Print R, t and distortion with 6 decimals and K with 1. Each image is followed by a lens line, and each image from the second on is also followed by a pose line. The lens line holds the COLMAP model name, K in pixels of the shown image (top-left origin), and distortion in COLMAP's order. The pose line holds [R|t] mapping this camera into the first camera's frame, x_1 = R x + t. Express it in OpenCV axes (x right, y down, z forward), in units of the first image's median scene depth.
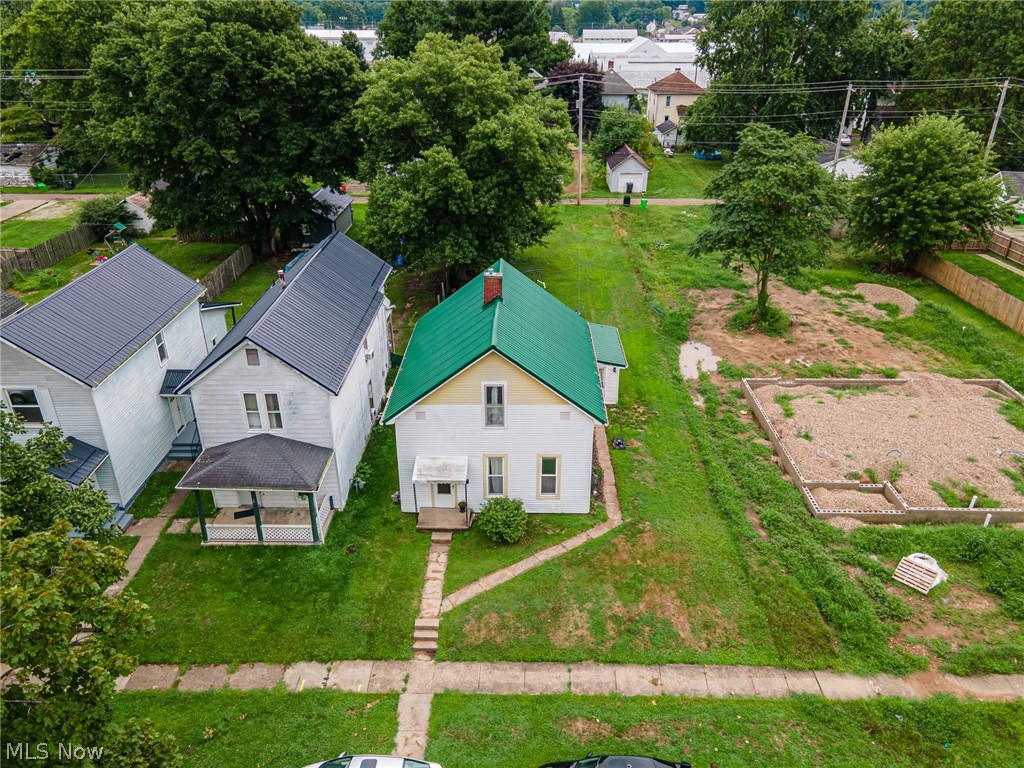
lens RADIAL K [[753.7, 0, 513.1], [0, 753.7, 380.8], [0, 0, 1]] dist [0.023224, 0.038060]
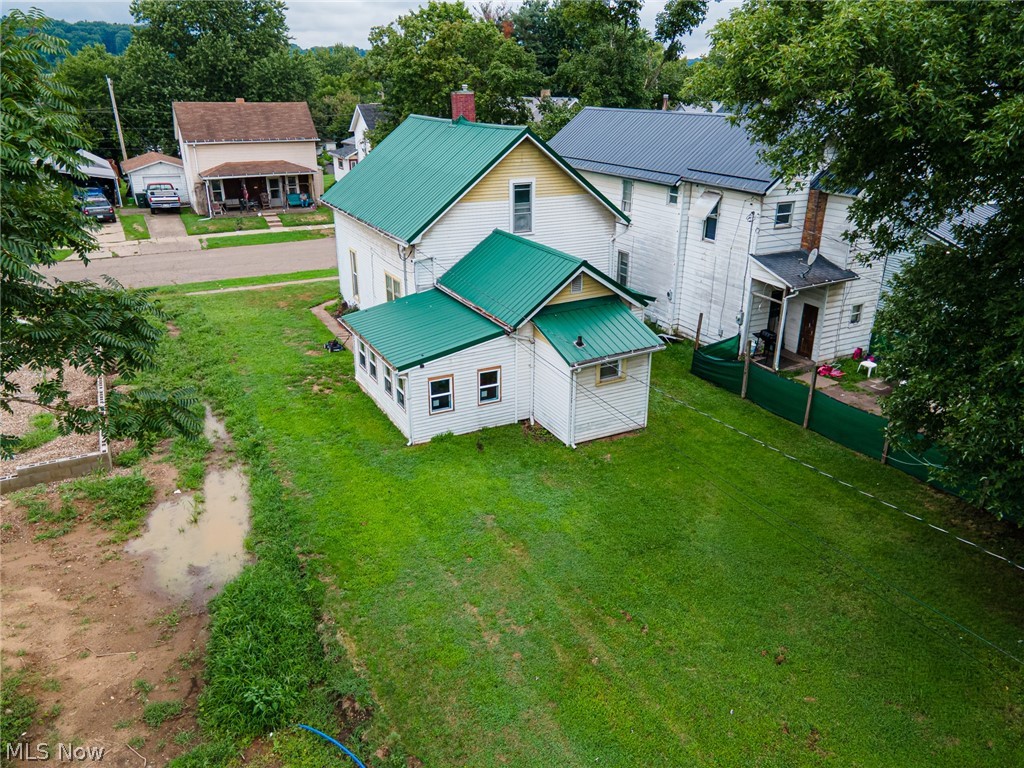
lens RADIAL K [[753.7, 0, 519.7], [0, 753.7, 382.9], [0, 0, 1]] dist [0.023224, 0.038060]
pose [[-0.875515, 0.168898, -0.452711, 0.421866], [-0.222877, 0.690134, 0.688506, -0.598676], [0.428719, 0.703696, -0.566579, 1.972946]]
